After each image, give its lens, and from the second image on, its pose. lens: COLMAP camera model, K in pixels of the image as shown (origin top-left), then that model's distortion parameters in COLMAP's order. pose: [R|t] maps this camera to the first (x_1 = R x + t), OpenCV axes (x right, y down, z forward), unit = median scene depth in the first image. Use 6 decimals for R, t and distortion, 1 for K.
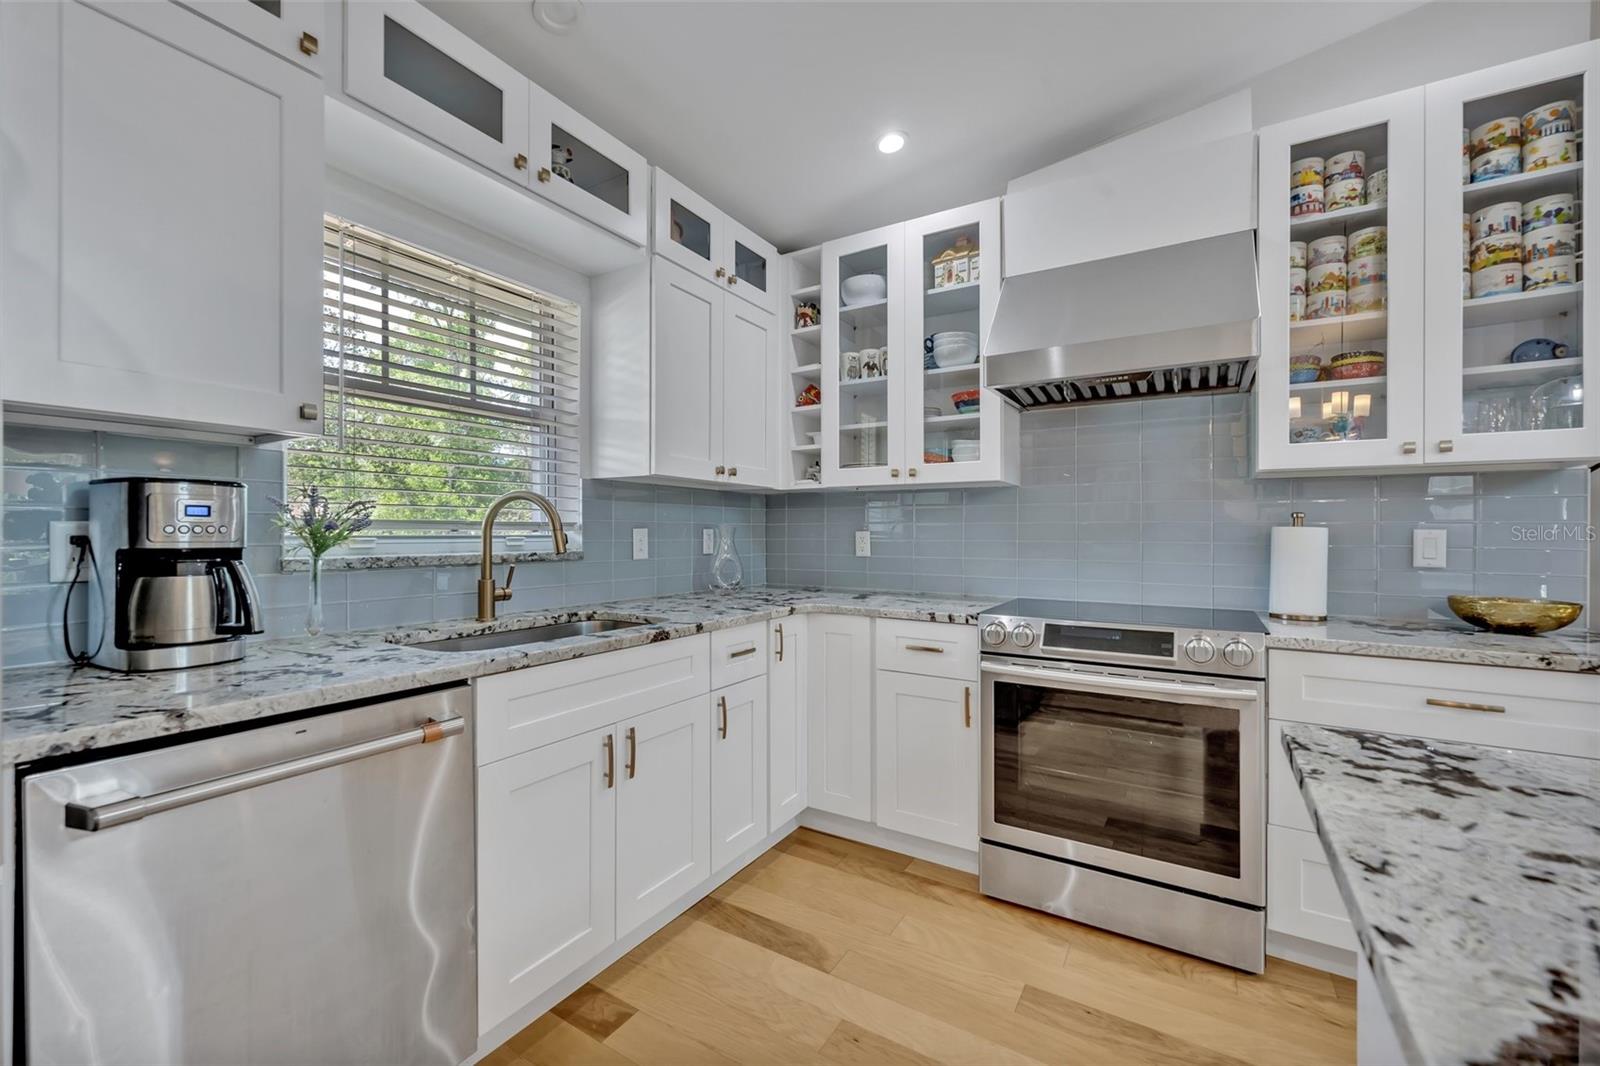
lens RADIAL K [[647.1, 0, 804.5], [0, 647.1, 532.9], [0, 0, 1]] dist [-0.000894, 0.000044]
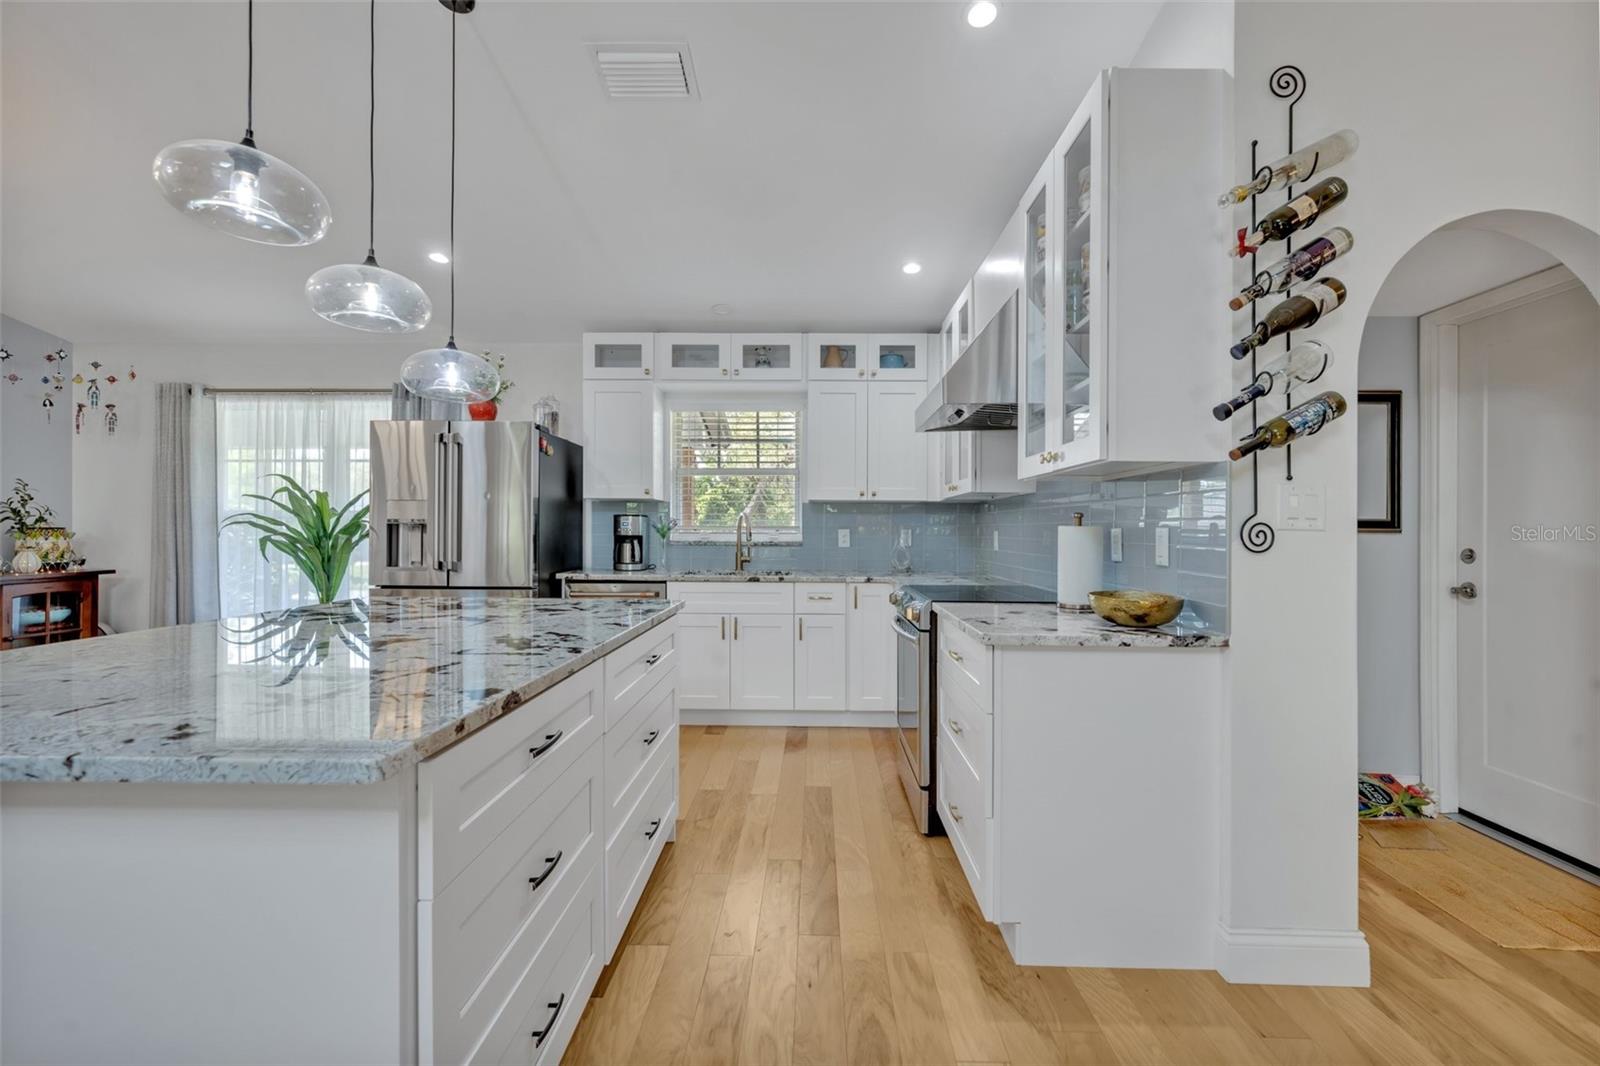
lens RADIAL K [[687.3, 0, 803.5], [0, 687.3, 539.7], [0, 0, 1]] dist [-0.003971, 0.000803]
pose [[0.510728, 0.007379, -0.859711, 1.577261], [-0.005616, 0.999970, 0.005246, 0.013627], [0.859724, 0.002148, 0.510754, -0.017541]]
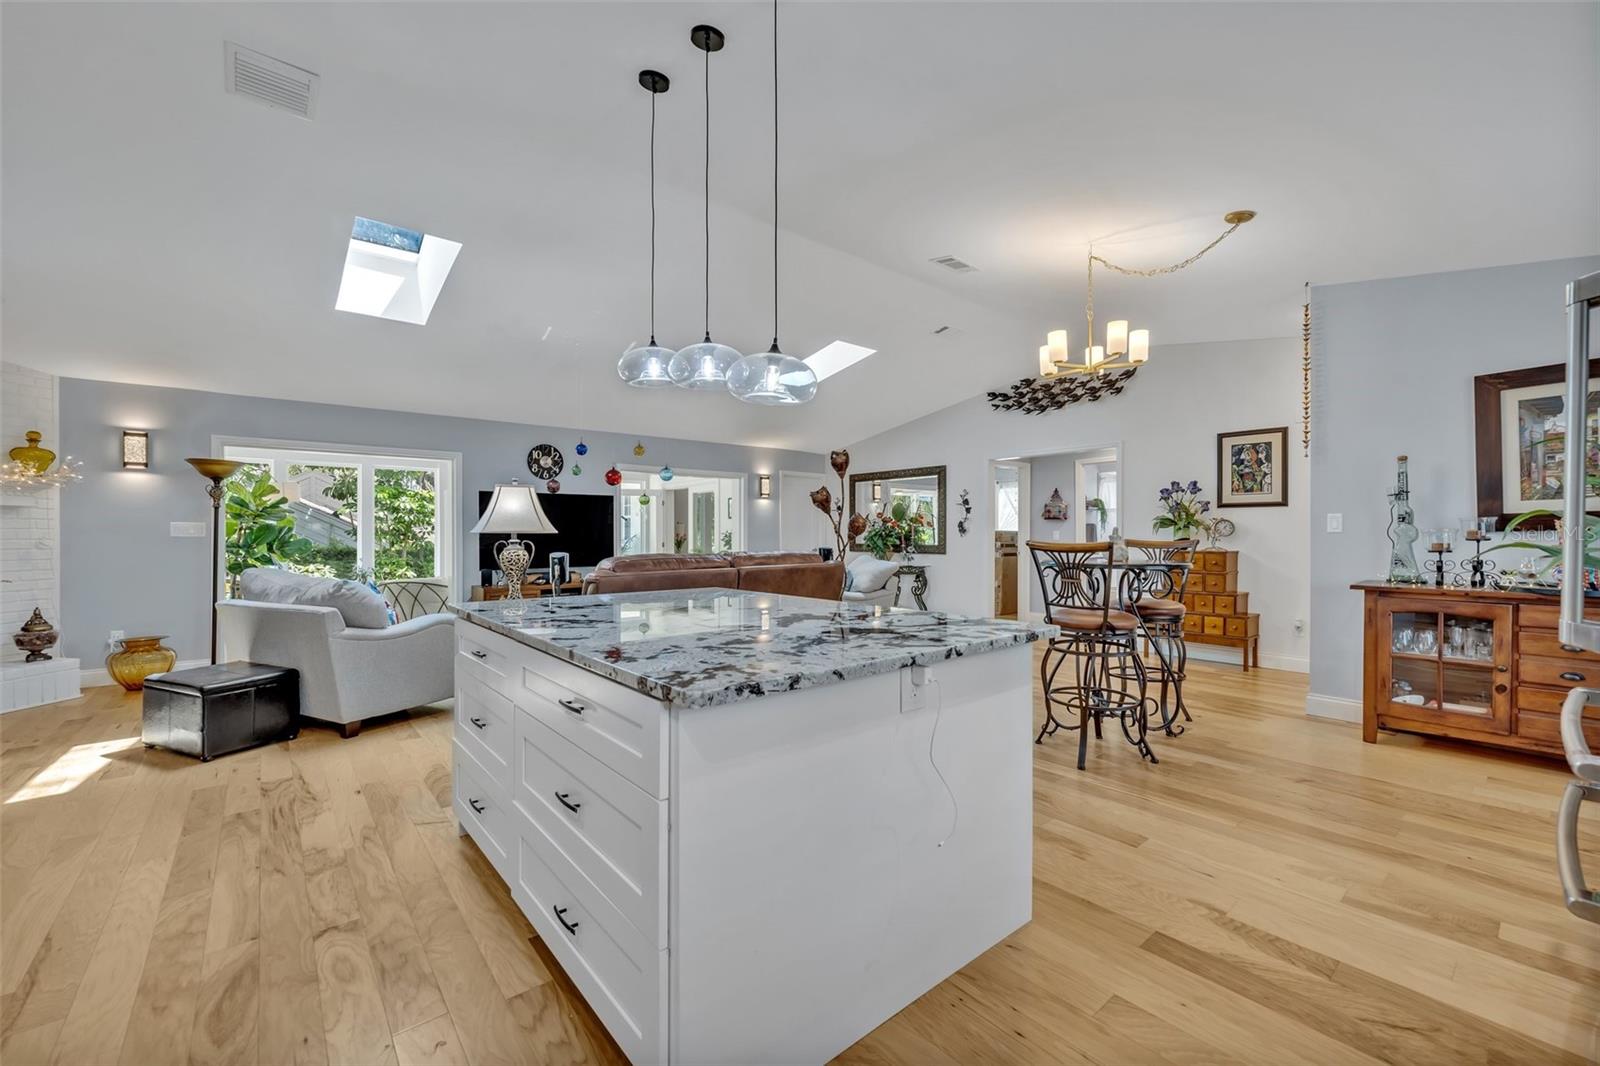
lens RADIAL K [[647.1, 0, 801.5], [0, 647.1, 528.0], [0, 0, 1]] dist [-0.000894, 0.000044]
pose [[-0.947891, 0.001519, 0.318591, 0.071774], [-0.001564, 0.999954, -0.009421, 0.002313], [-0.318591, -0.009428, -0.947845, 0.956058]]
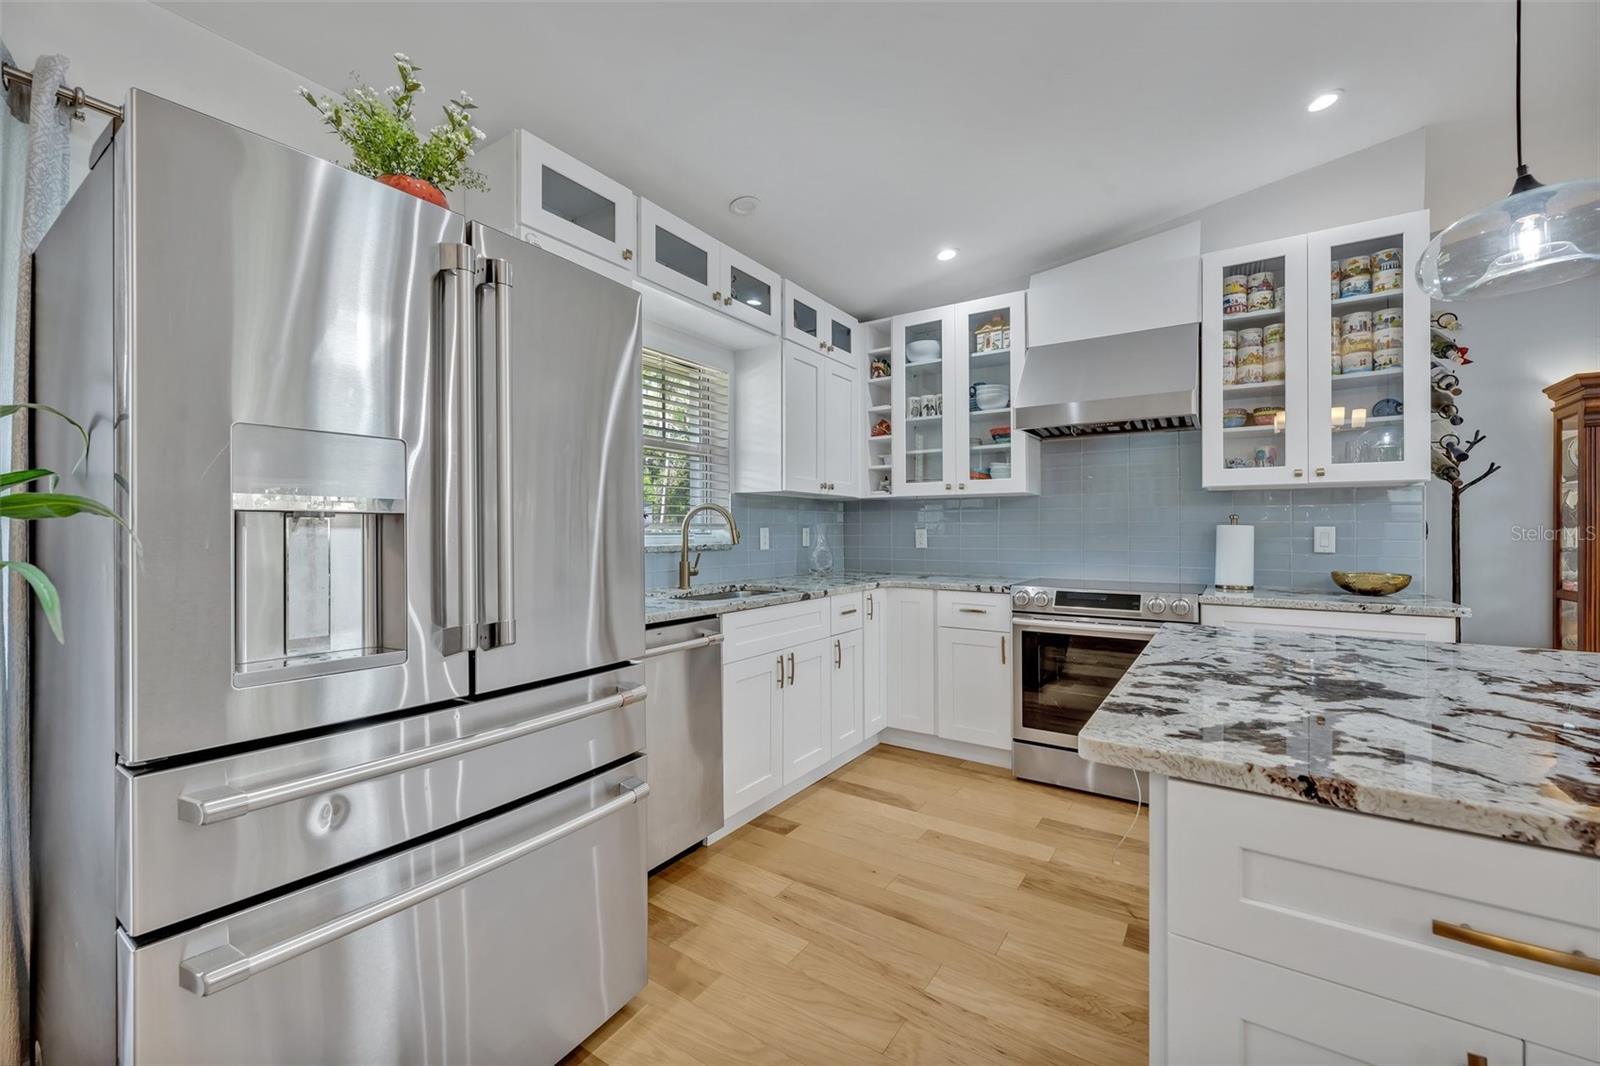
lens RADIAL K [[647.1, 0, 807.6], [0, 647.1, 529.8], [0, 0, 1]] dist [-0.000894, 0.000044]
pose [[0.999359, -0.003422, -0.035631, -0.140677], [0.003358, 0.999993, -0.001854, 0.000848], [0.035638, 0.001733, 0.999363, -0.487895]]
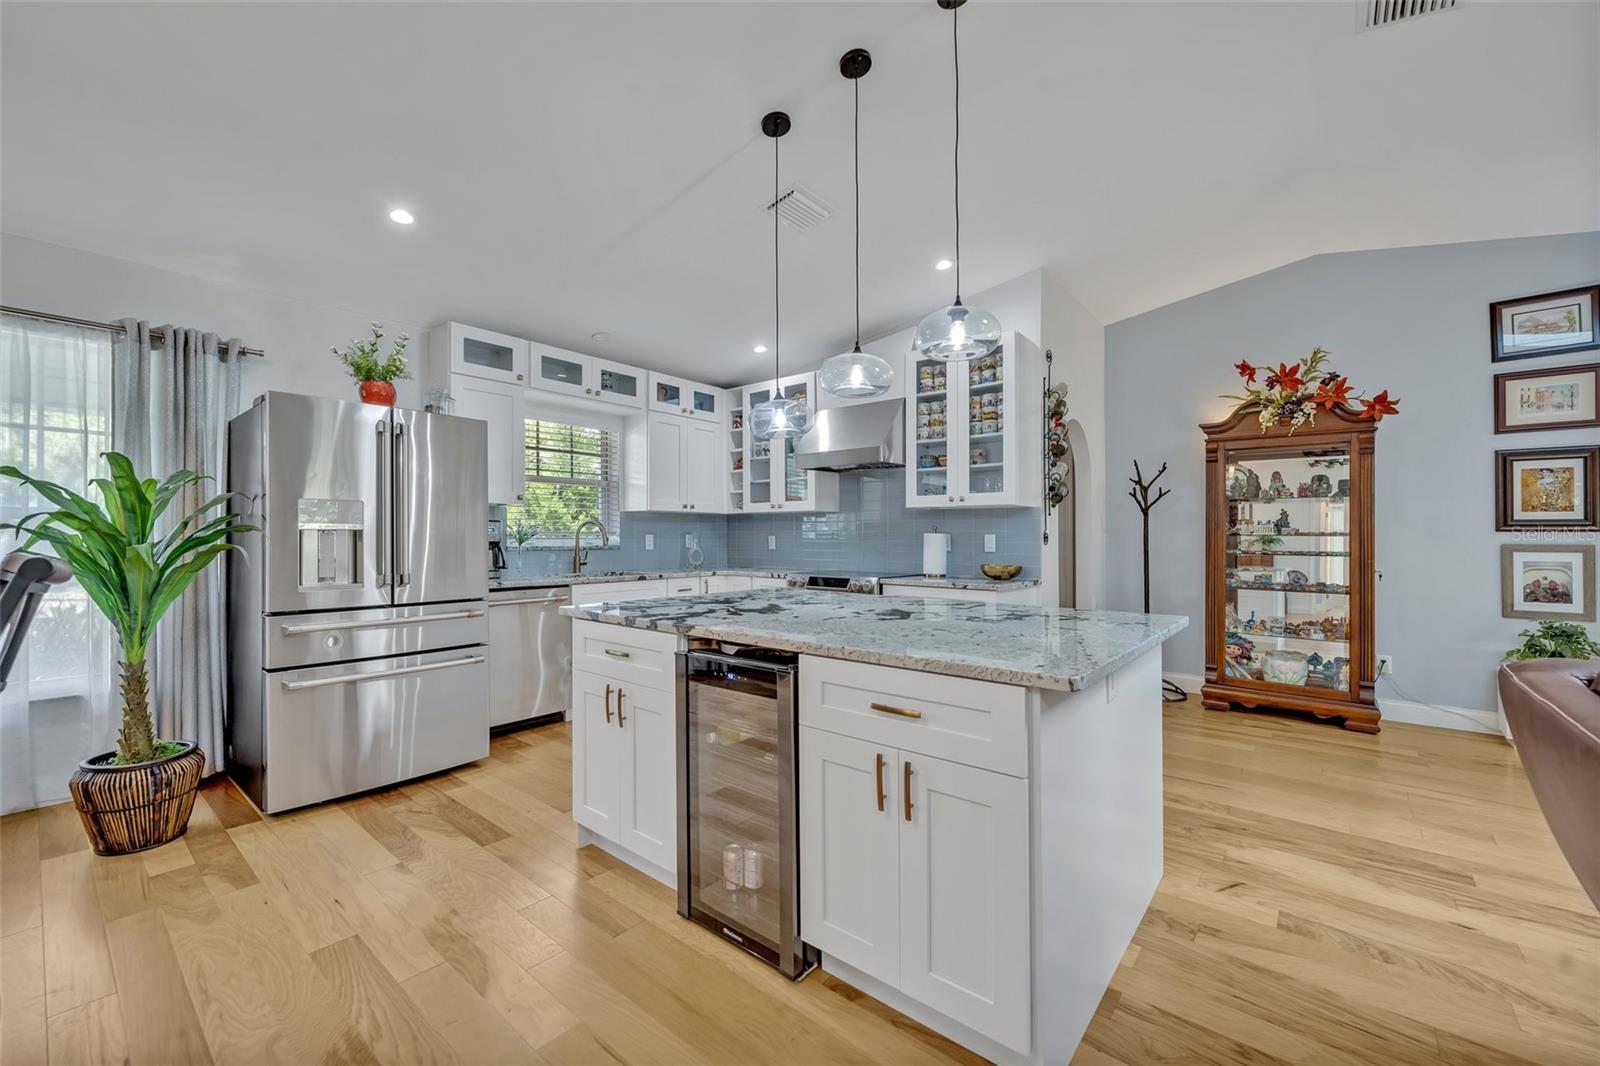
lens RADIAL K [[647.1, 0, 793.8], [0, 647.1, 535.2], [0, 0, 1]] dist [-0.000894, 0.000044]
pose [[0.988696, -0.002311, -0.149918, 0.636009], [0.001889, 0.999994, -0.002959, 0.002788], [0.149924, 0.002642, 0.988694, -1.201415]]
